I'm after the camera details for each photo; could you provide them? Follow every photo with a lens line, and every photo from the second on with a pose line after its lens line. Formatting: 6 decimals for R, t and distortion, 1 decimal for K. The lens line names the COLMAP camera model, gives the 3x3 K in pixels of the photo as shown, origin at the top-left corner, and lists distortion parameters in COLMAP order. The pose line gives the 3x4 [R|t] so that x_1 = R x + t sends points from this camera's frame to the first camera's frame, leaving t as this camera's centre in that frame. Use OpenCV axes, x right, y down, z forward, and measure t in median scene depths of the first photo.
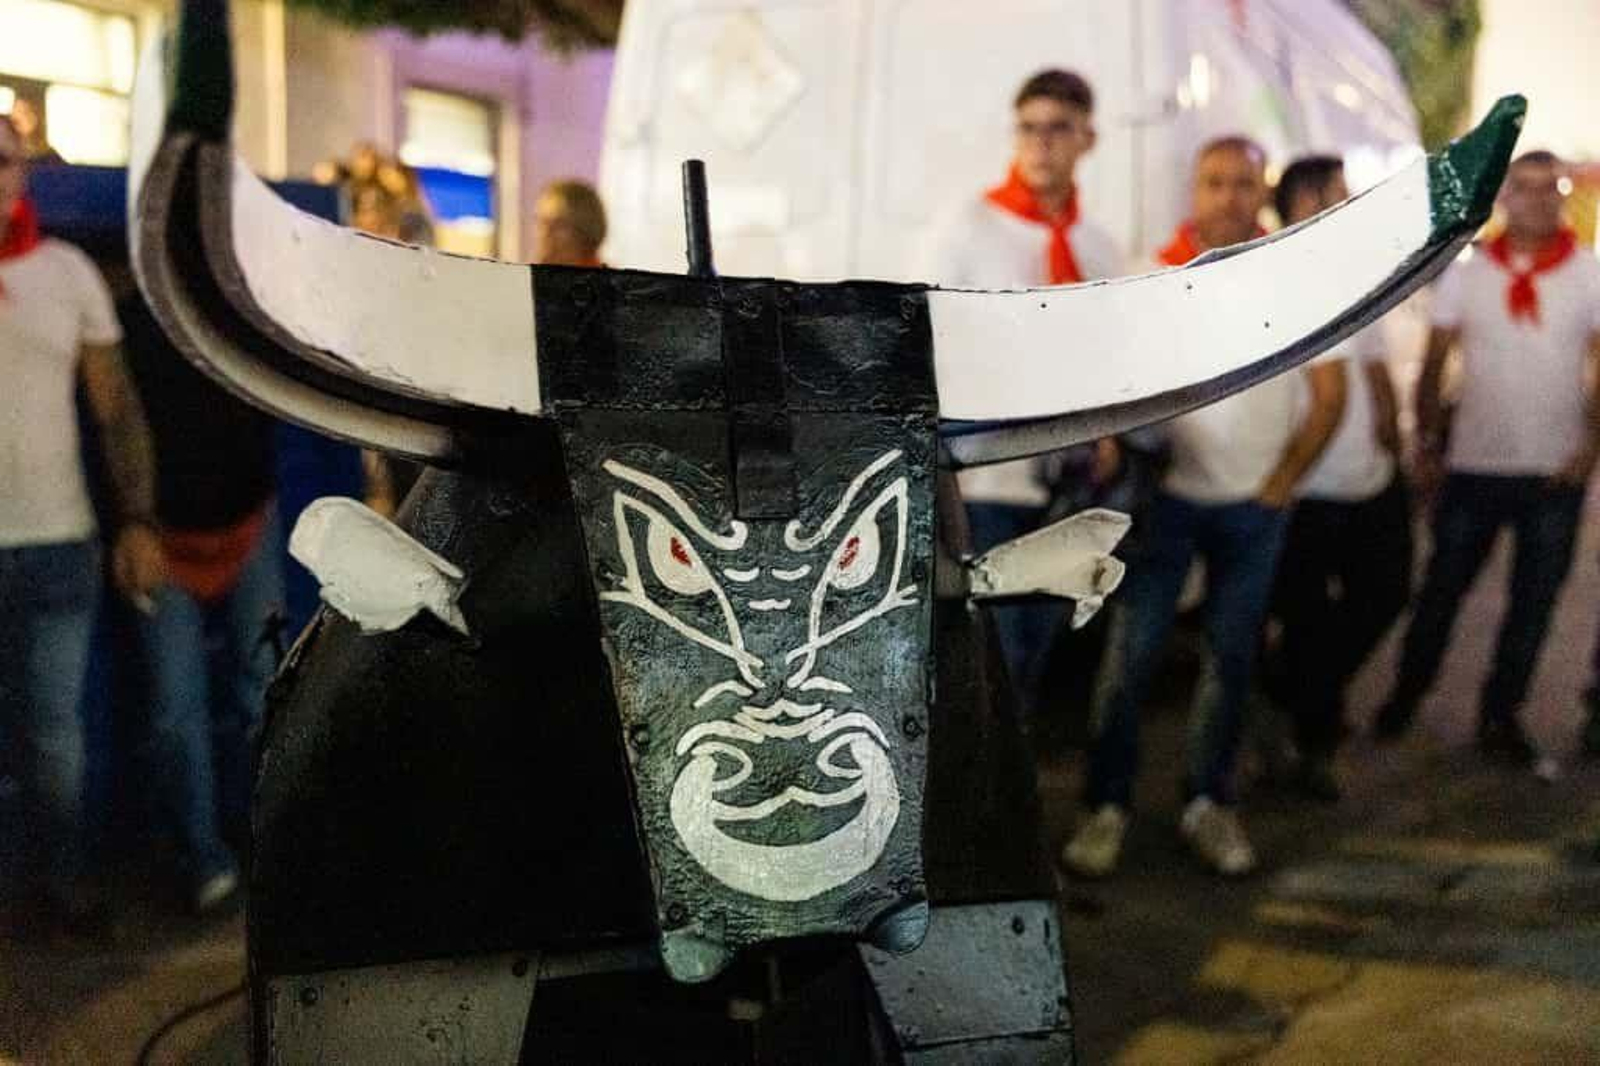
lens RADIAL K [[1580.5, 0, 800.0], [0, 1580.5, 533.0], [0, 0, 1]] dist [-0.002537, 0.033354]
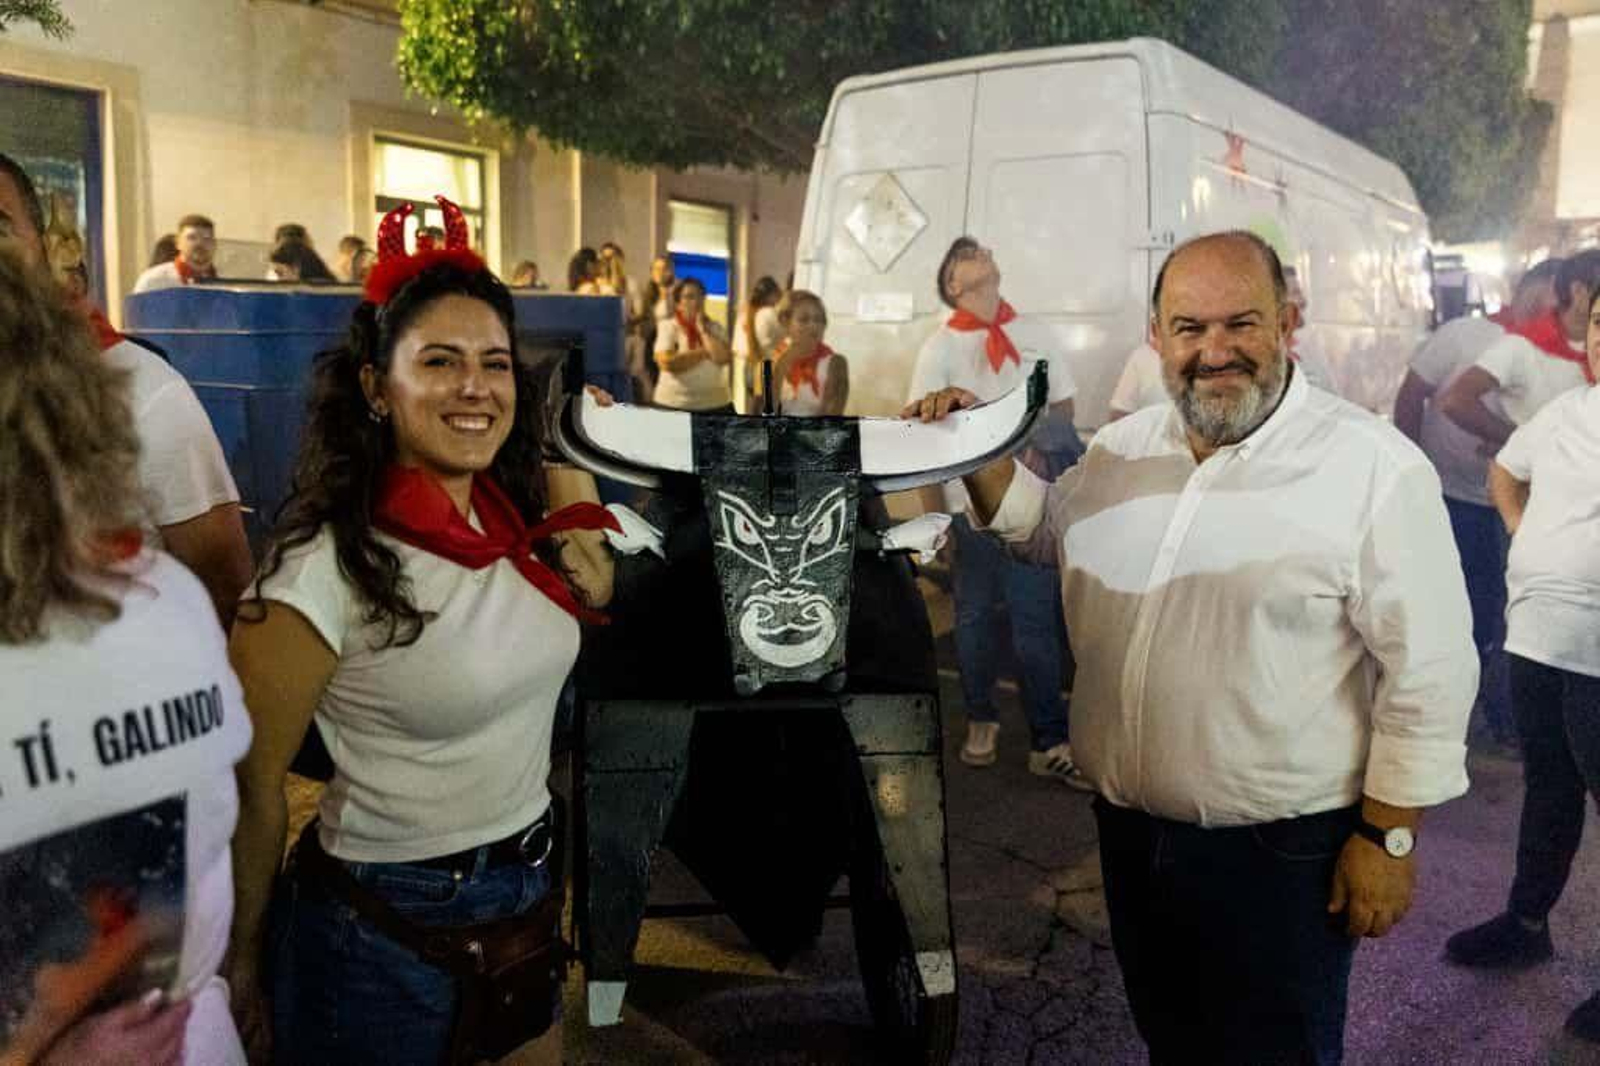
lens RADIAL K [[1266.8, 0, 800.0], [0, 1266.8, 533.0], [0, 0, 1]] dist [0.014083, 0.006942]
pose [[0.990059, 0.018369, -0.139448, 0.282608], [-0.017614, 0.999823, 0.006643, 0.006103], [0.139545, -0.004121, 0.990207, -0.962621]]
